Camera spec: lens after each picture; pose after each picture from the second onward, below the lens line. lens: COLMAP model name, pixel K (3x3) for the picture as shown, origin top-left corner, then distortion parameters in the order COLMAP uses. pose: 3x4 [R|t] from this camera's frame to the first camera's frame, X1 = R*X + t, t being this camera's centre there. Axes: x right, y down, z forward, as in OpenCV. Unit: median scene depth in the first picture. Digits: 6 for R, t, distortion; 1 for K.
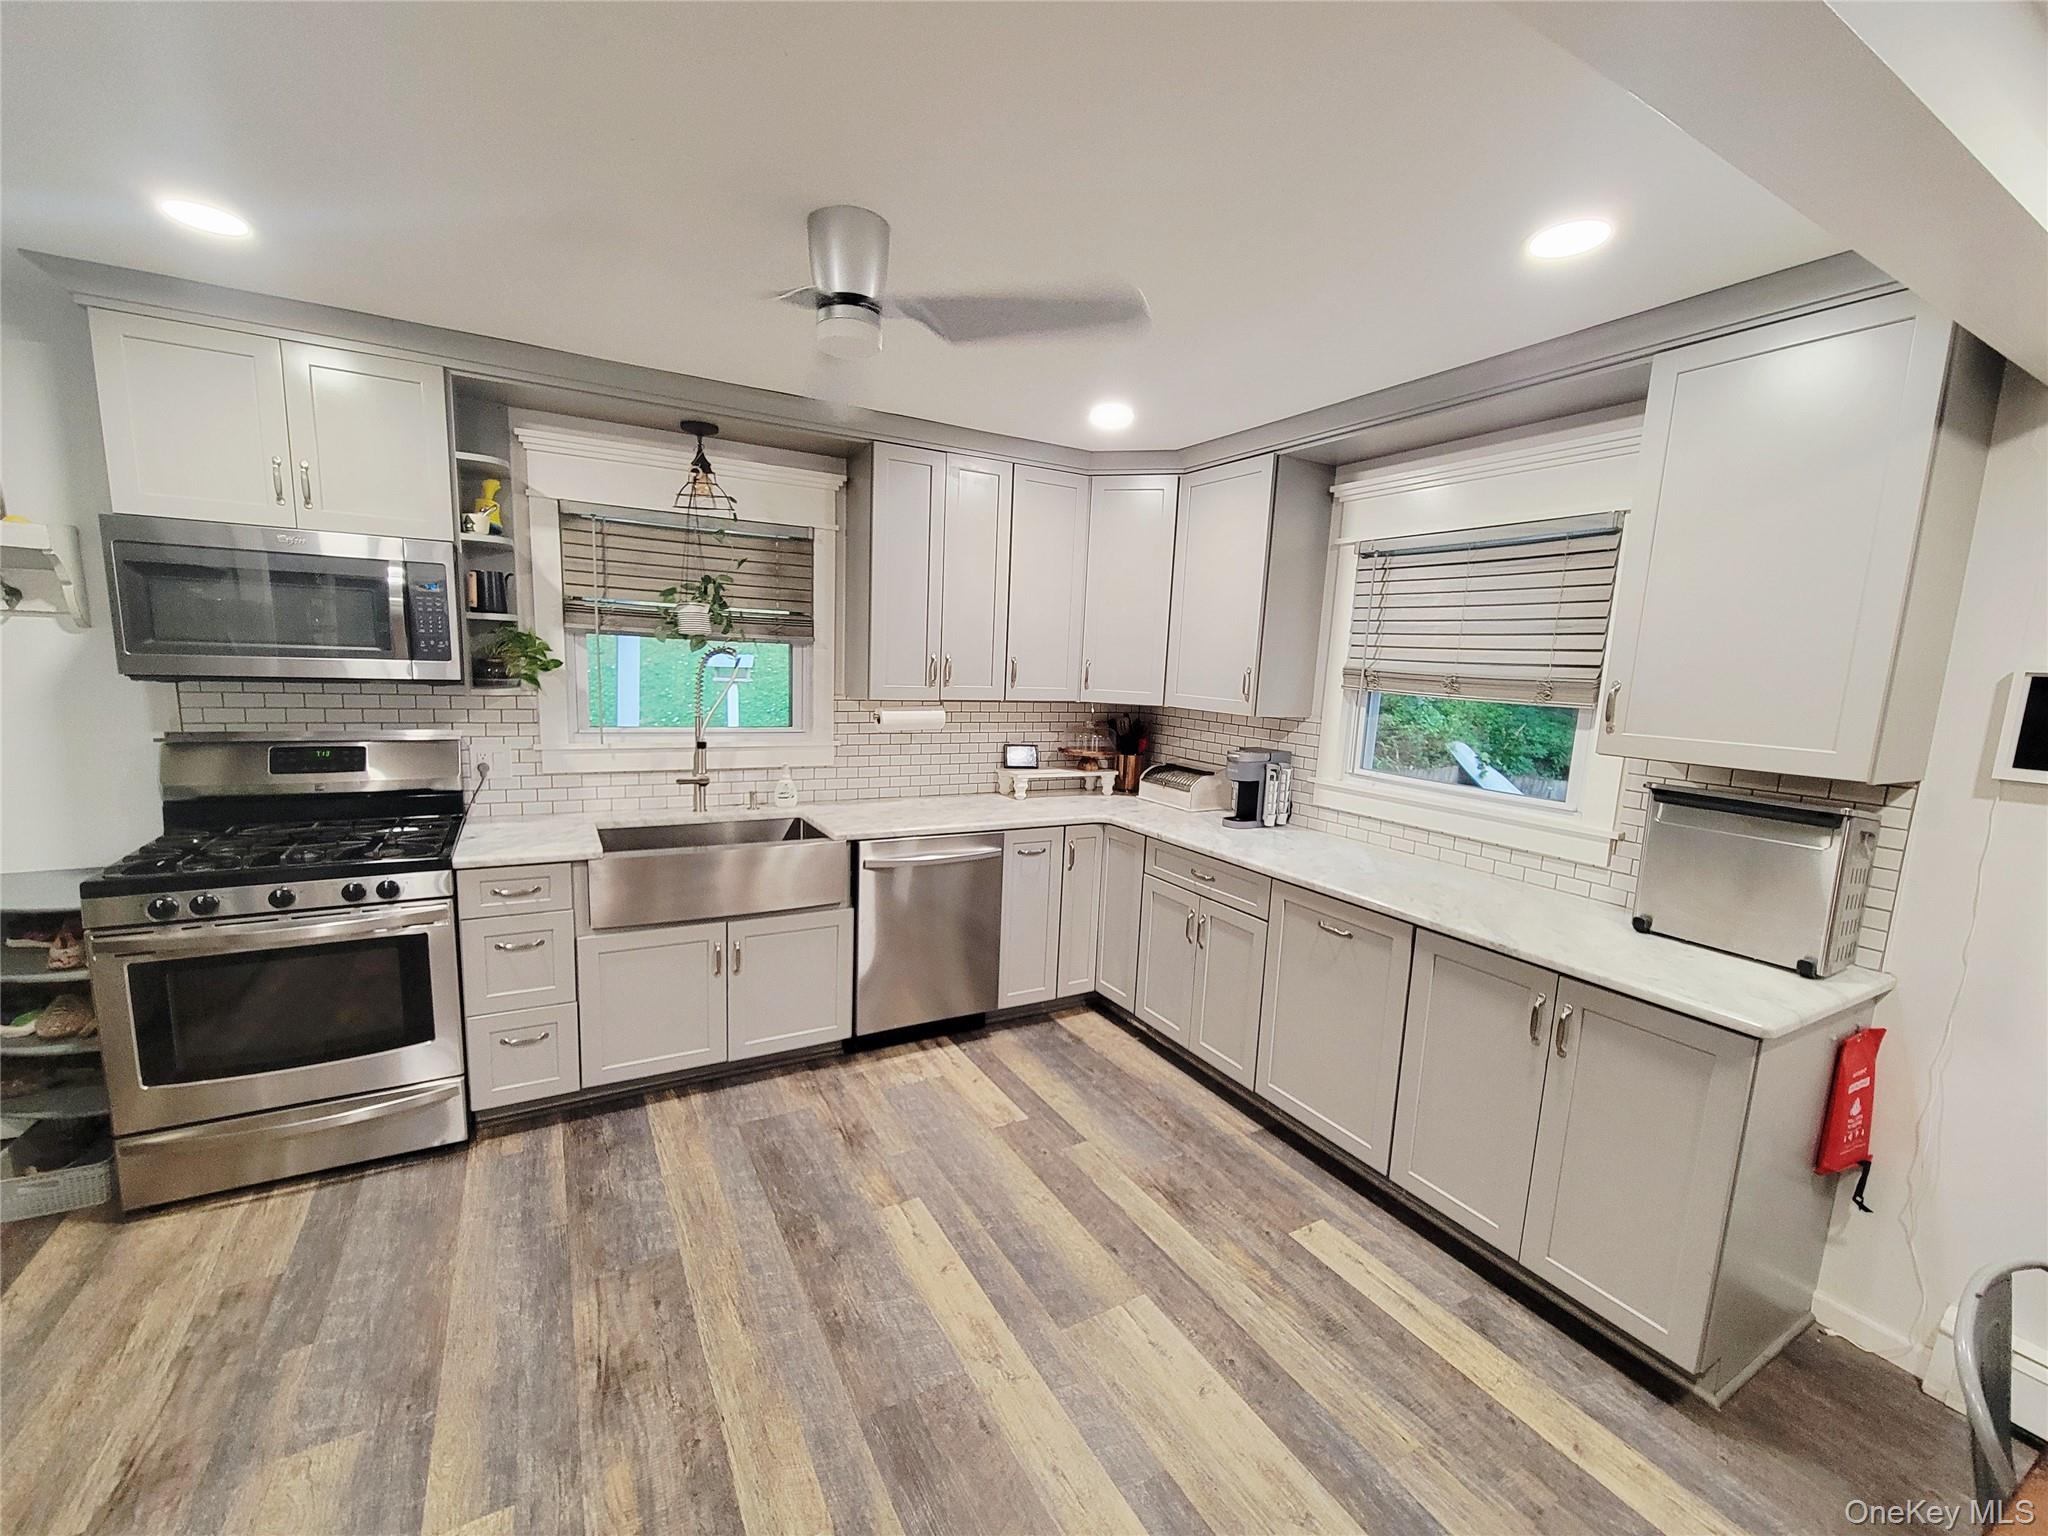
lens RADIAL K [[832.9, 0, 1019.3], [0, 832.9, 779.5], [0, 0, 1]] dist [0.004238, 0.000419]
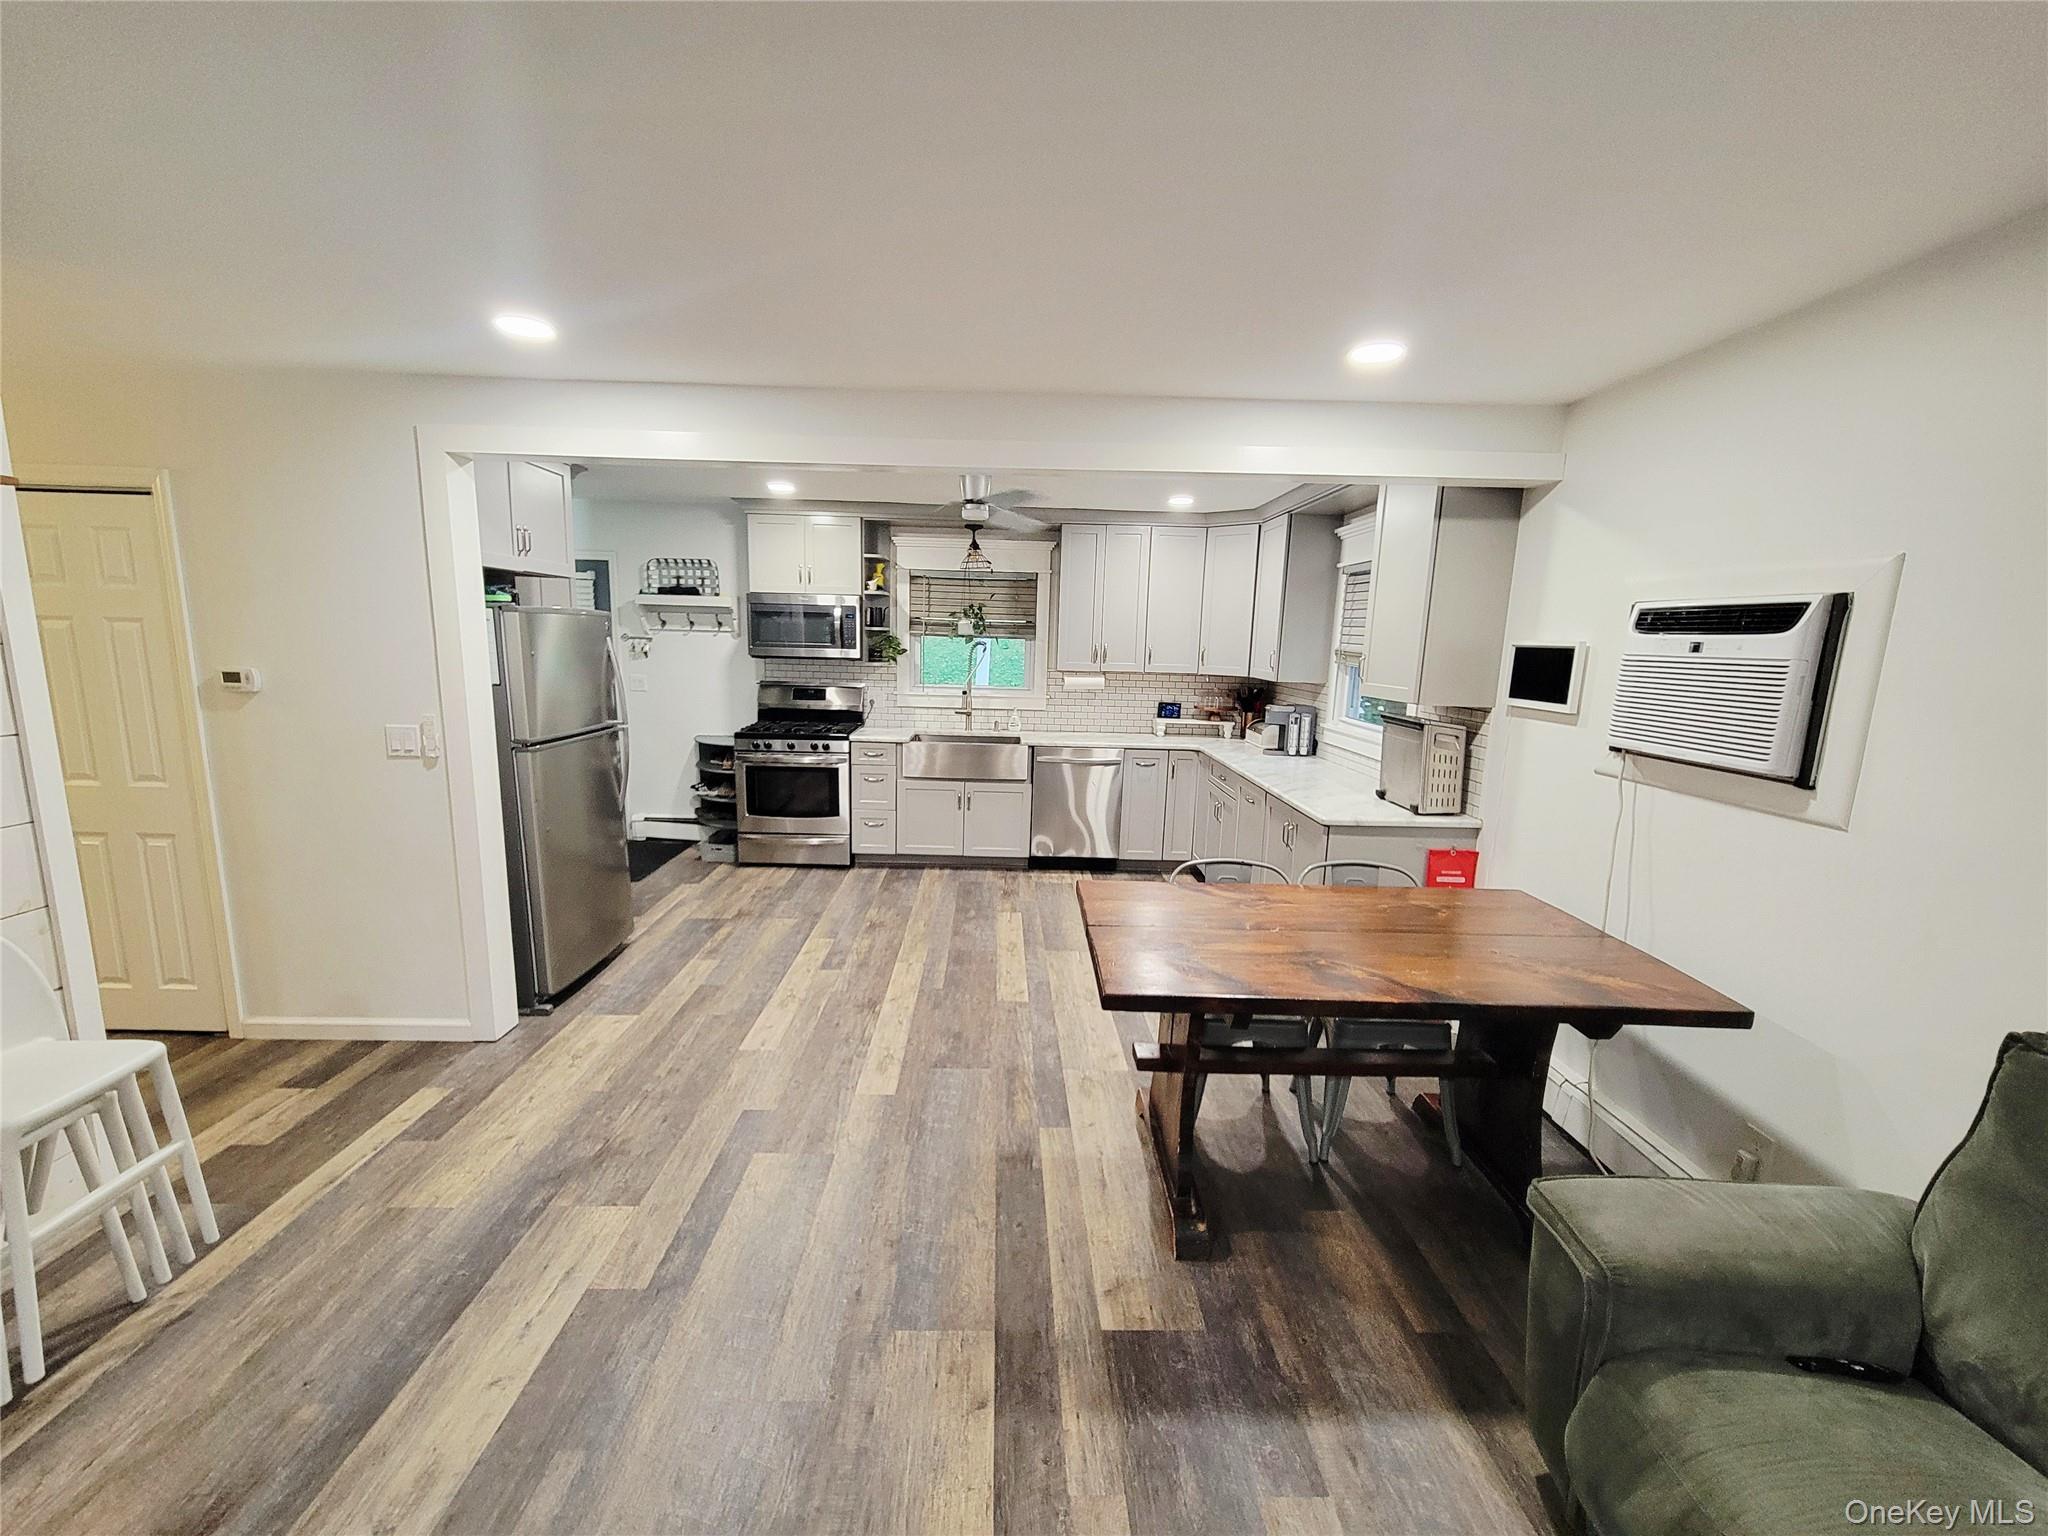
lens RADIAL K [[832.9, 0, 1019.2], [0, 832.9, 773.0], [0, 0, 1]] dist [0.004238, 0.000419]
pose [[0.880348, 0.060218, -0.470491, 0.704578], [-0.060795, 0.998052, 0.013985, 0.119078], [0.470417, 0.016292, 0.882294, -0.688784]]
